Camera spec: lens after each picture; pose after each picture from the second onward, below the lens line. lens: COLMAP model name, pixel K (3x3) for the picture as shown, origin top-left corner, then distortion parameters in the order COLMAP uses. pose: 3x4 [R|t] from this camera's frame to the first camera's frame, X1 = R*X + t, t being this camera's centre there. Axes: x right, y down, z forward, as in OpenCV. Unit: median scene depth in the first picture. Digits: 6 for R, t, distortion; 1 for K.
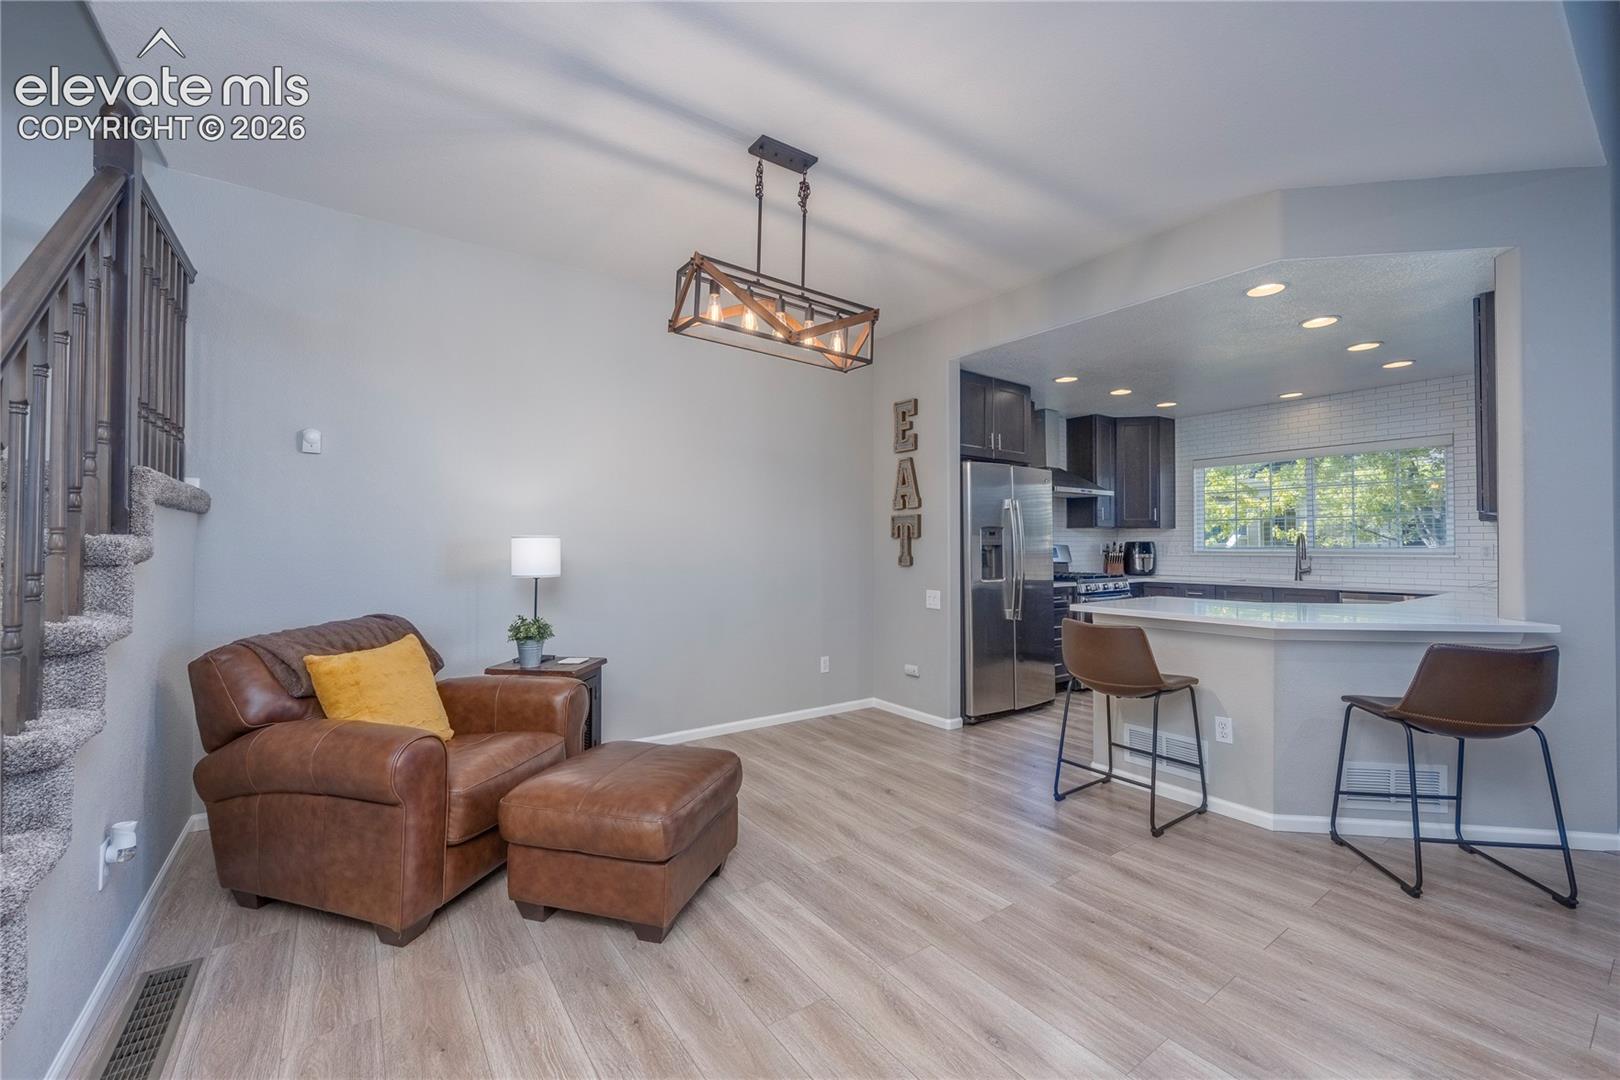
lens RADIAL K [[642.1, 0, 815.3], [0, 642.1, 539.6], [0, 0, 1]] dist [-0.005486, -0.000252]
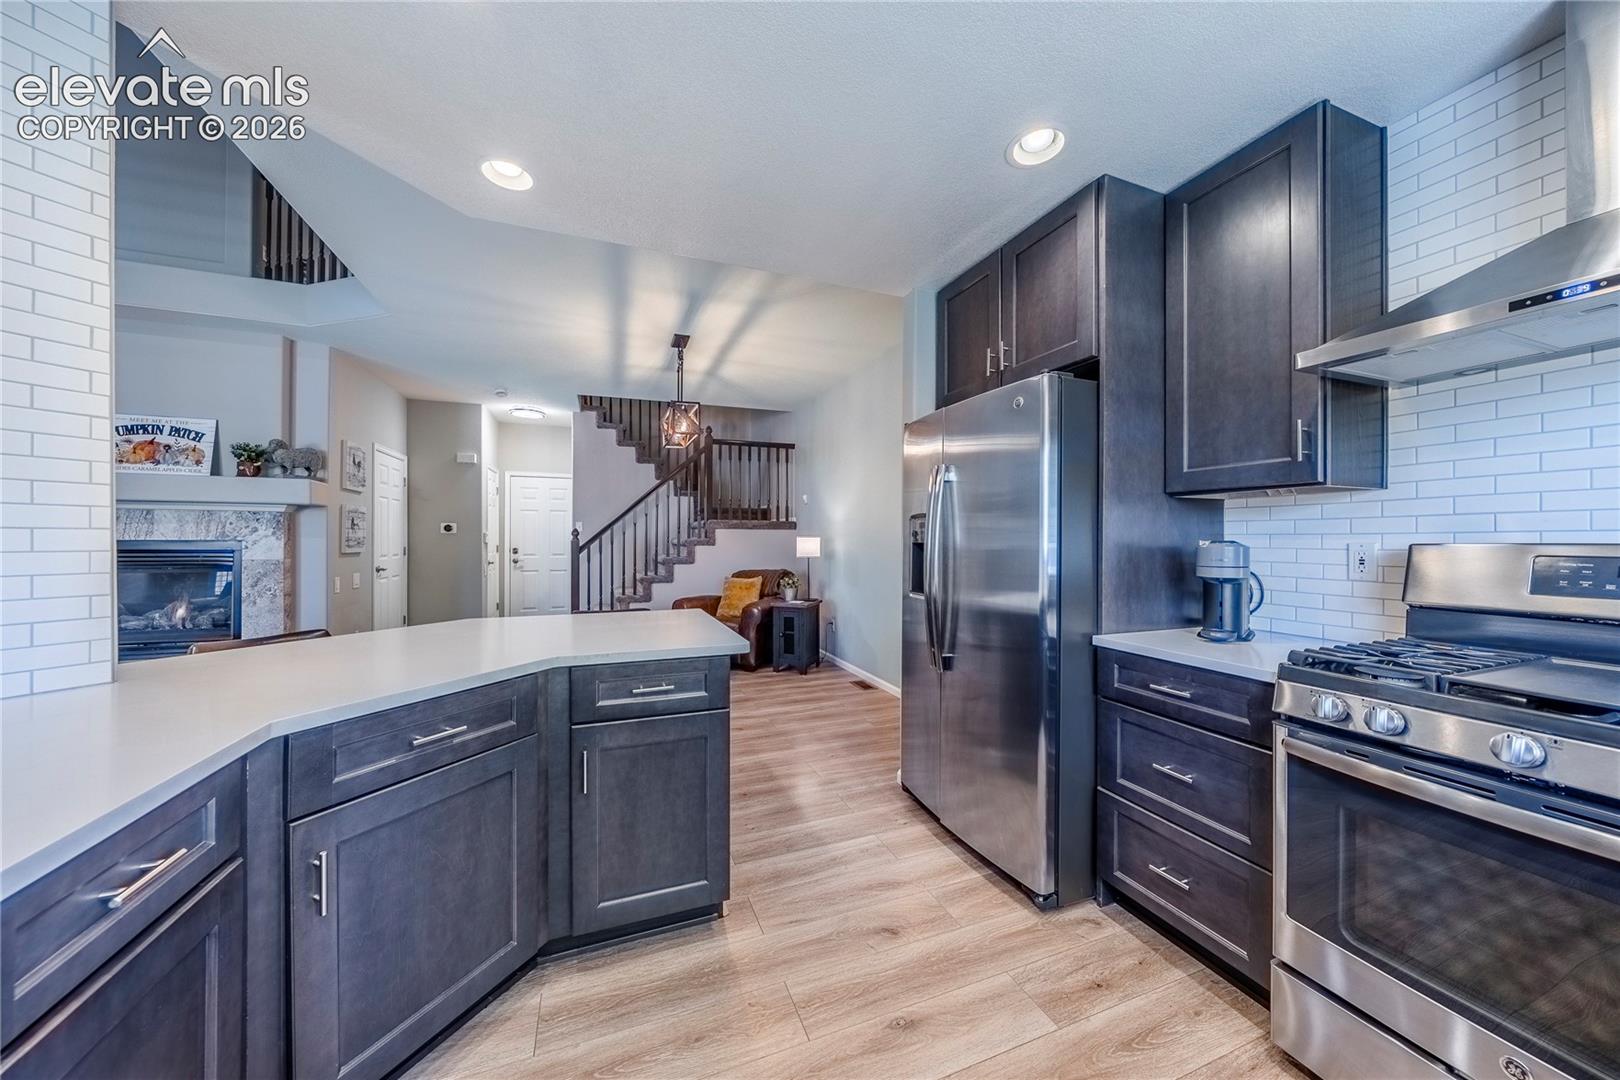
lens RADIAL K [[560.0, 0, 809.4], [0, 560.0, 538.1], [0, 0, 1]] dist [0.004063, 0.000099]
pose [[-0.257116, -0.002978, -0.966376, 0.874675], [0.008511, 0.999949, -0.005346, 0.007013], [0.966343, -0.009599, -0.257077, 1.058351]]
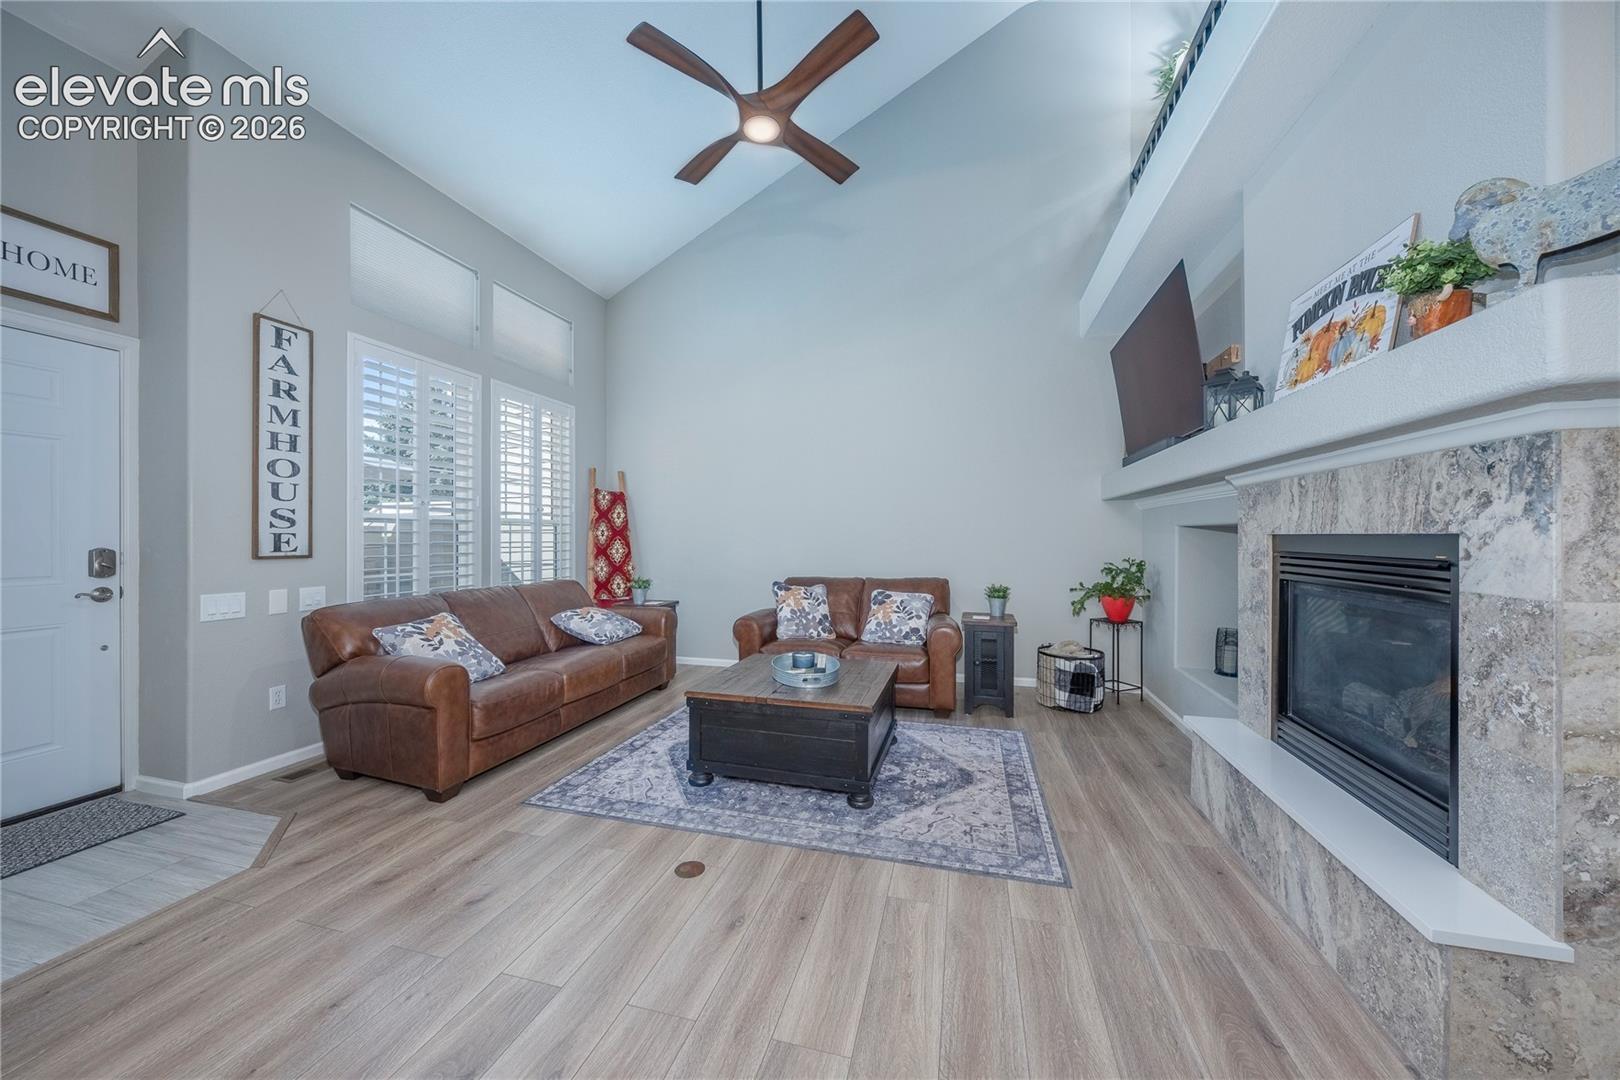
lens RADIAL K [[566.3, 0, 816.9], [0, 566.3, 538.1], [0, 0, 1]] dist [0.002205, -0.000235]
pose [[-0.632798, -0.002032, 0.774314, 0.180577], [-0.008524, 0.999954, -0.004342, 0.004503], [-0.774270, -0.009347, -0.632786, 0.373585]]
